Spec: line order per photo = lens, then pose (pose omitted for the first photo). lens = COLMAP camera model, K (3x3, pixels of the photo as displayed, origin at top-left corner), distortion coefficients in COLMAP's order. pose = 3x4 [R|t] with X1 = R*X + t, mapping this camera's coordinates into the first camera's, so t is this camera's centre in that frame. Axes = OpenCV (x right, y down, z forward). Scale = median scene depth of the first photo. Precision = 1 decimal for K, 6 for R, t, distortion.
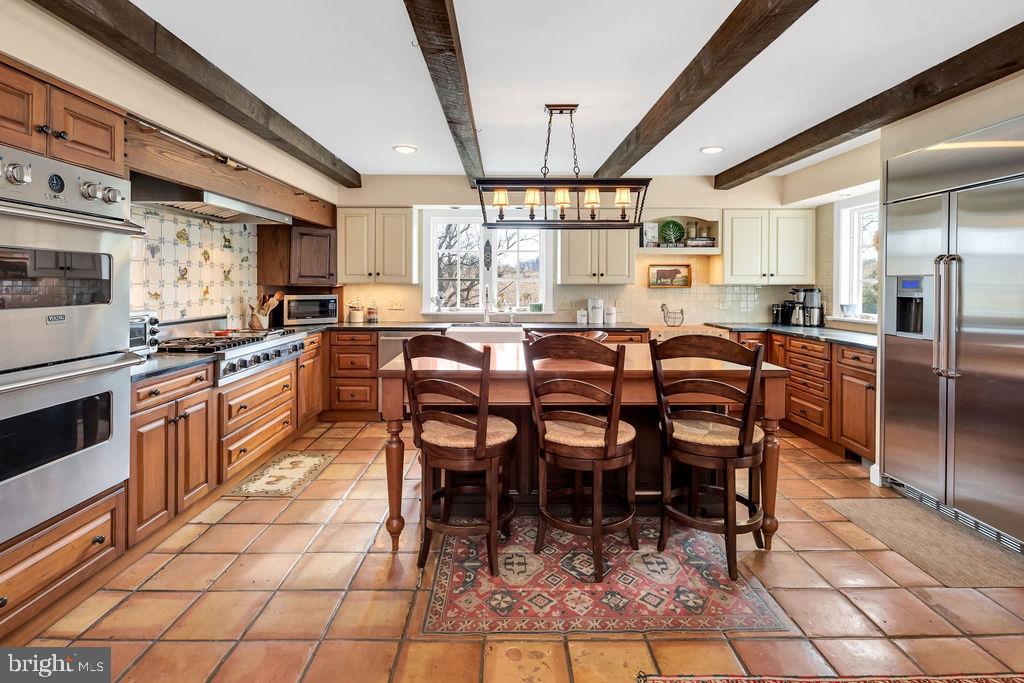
lens RADIAL K [[502.3, 0, 511.8], [0, 502.3, 287.3], [0, 0, 1]] dist [-0.001342, -0.001127]
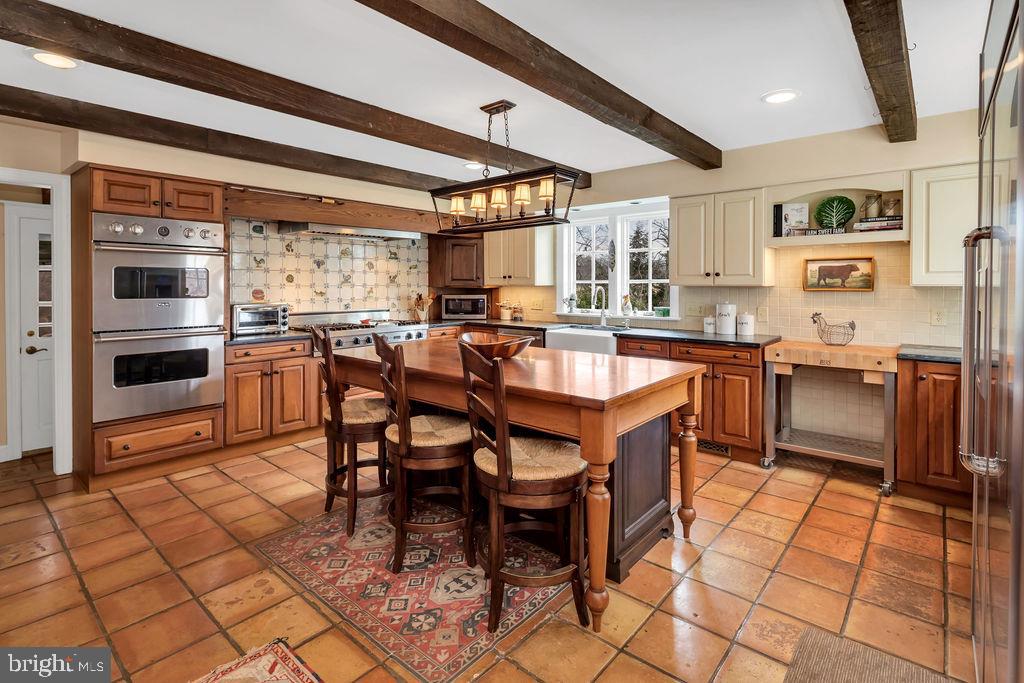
lens RADIAL K [[496.0, 0, 511.0], [0, 496.0, 291.2], [0, 0, 1]] dist [0.021433, -0.026768]
pose [[0.749608, 0.006571, -0.661850, 0.640014], [-0.003876, 0.999977, 0.005539, -0.001113], [0.661871, -0.001587, 0.749616, 0.241445]]
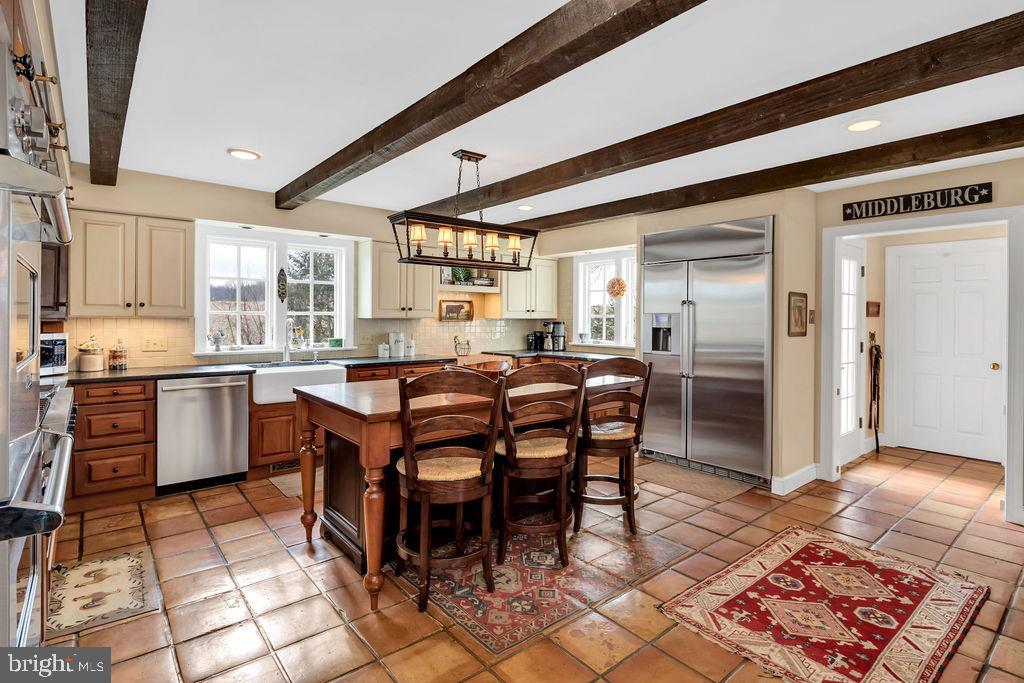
lens RADIAL K [[503.5, 0, 513.0], [0, 503.5, 321.3], [0, 0, 1]] dist [-0.001820, -0.000949]
pose [[0.775793, -0.003429, 0.630978, -0.427949], [0.001636, 0.999993, 0.003423, -0.004343], [-0.630985, -0.001623, 0.775793, 0.087792]]
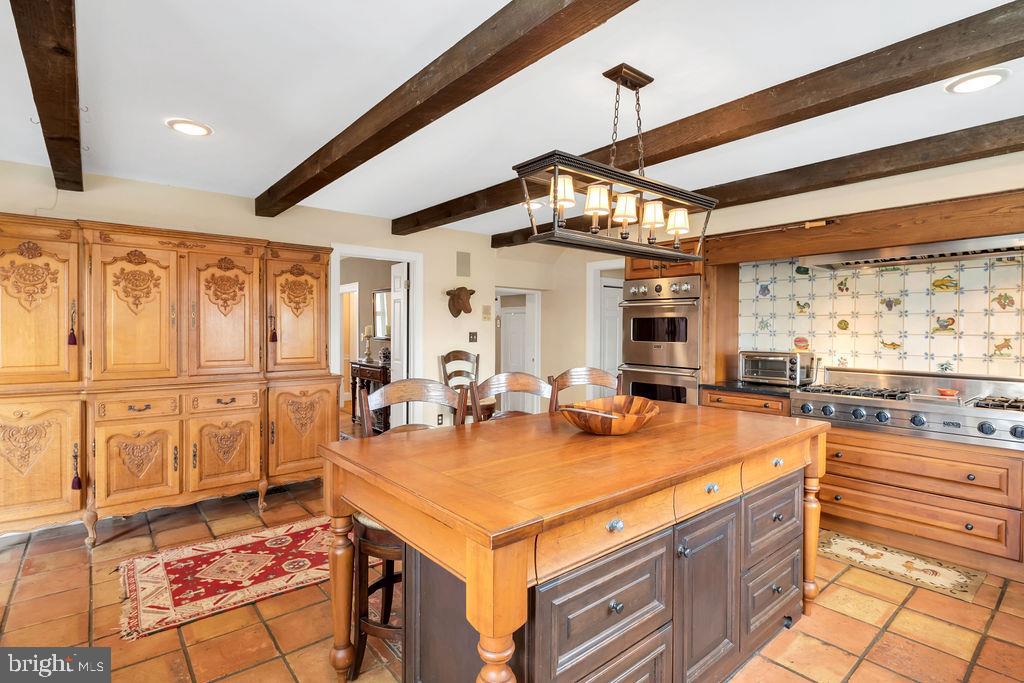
lens RADIAL K [[502.8, 0, 510.0], [0, 502.8, 335.2], [0, 0, 1]] dist [0.000910, -0.001600]
pose [[-0.776359, -0.000150, -0.630291, 0.553225], [-0.013634, 0.999770, 0.016555, -0.011123], [0.630144, 0.021446, -0.776182, 1.209590]]
